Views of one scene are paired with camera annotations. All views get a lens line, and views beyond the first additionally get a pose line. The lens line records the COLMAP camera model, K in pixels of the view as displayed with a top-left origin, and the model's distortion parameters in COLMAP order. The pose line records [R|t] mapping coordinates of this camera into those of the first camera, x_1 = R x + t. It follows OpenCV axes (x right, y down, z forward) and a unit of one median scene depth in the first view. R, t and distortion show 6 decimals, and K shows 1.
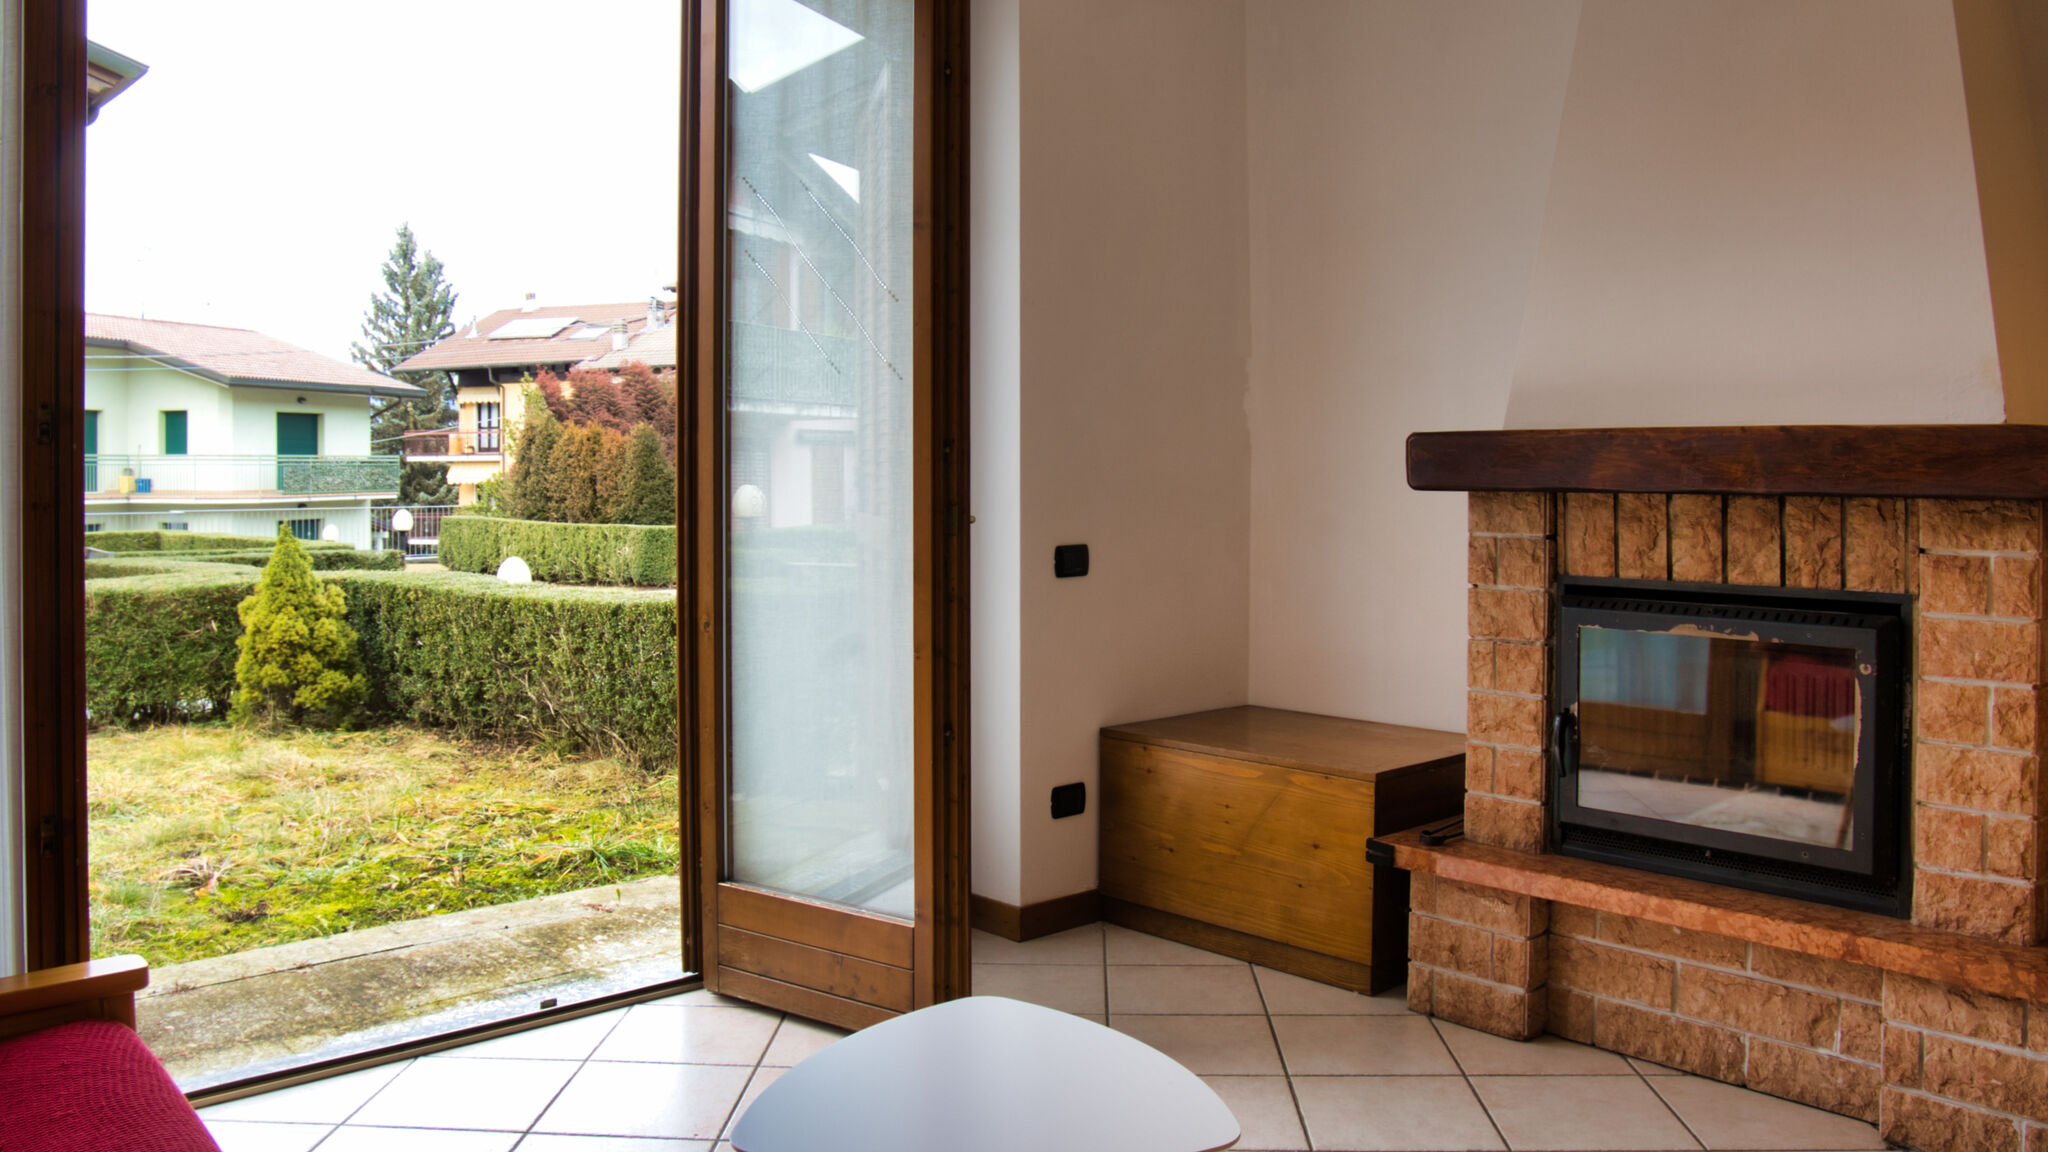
lens RADIAL K [[1587.9, 0, 1022.9], [0, 1587.9, 456.5], [0, 0, 1]] dist [-0.127707, 0.091092]
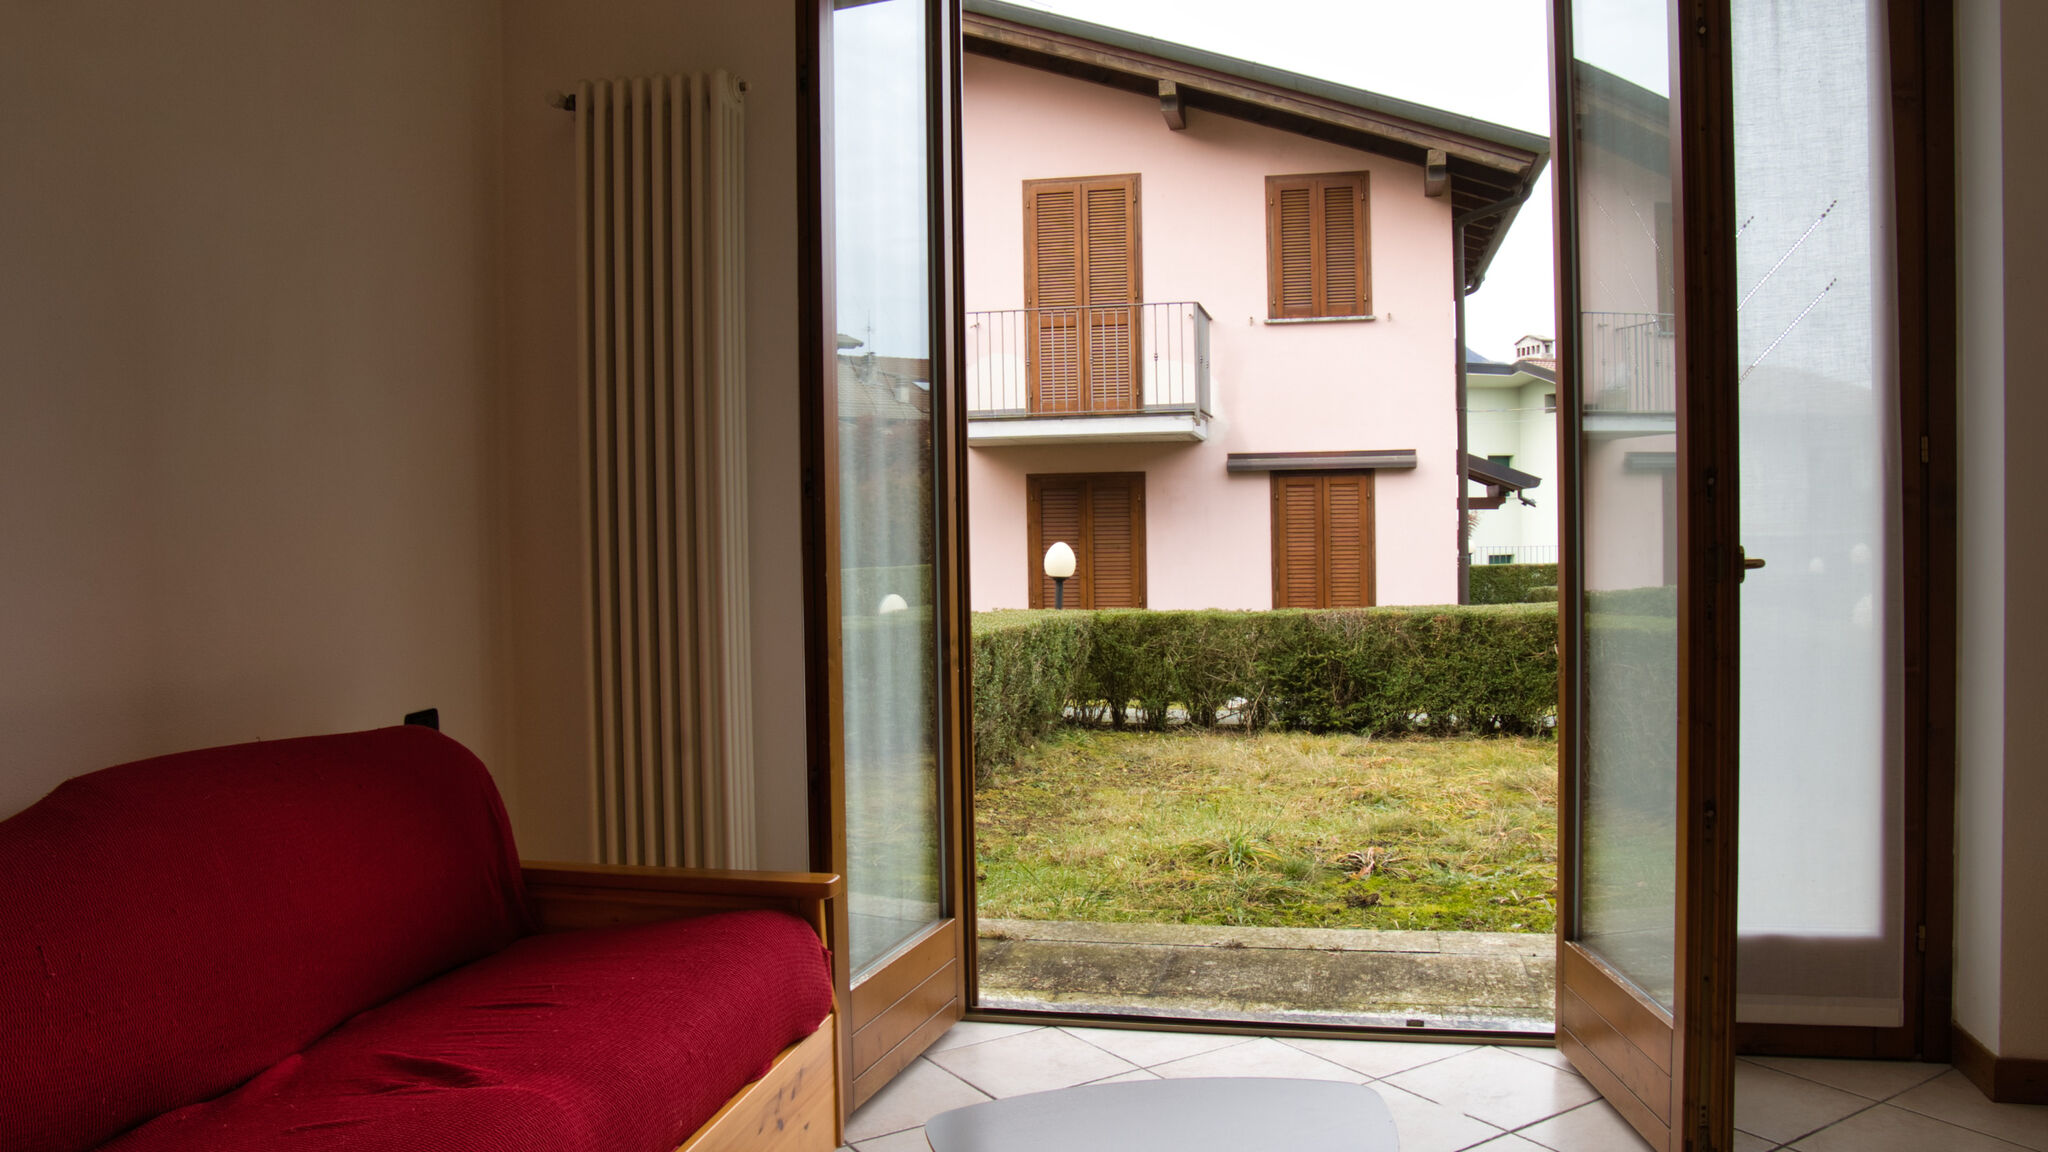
lens RADIAL K [[1537.3, 0, 1028.6], [0, 1537.3, 567.1], [0, 0, 1]] dist [-0.147518, 0.130095]
pose [[0.572772, 0.019987, -0.819471, 0.137739], [0.022358, 0.998950, 0.039992, 0.000422], [0.819410, -0.041228, 0.571724, 0.083835]]
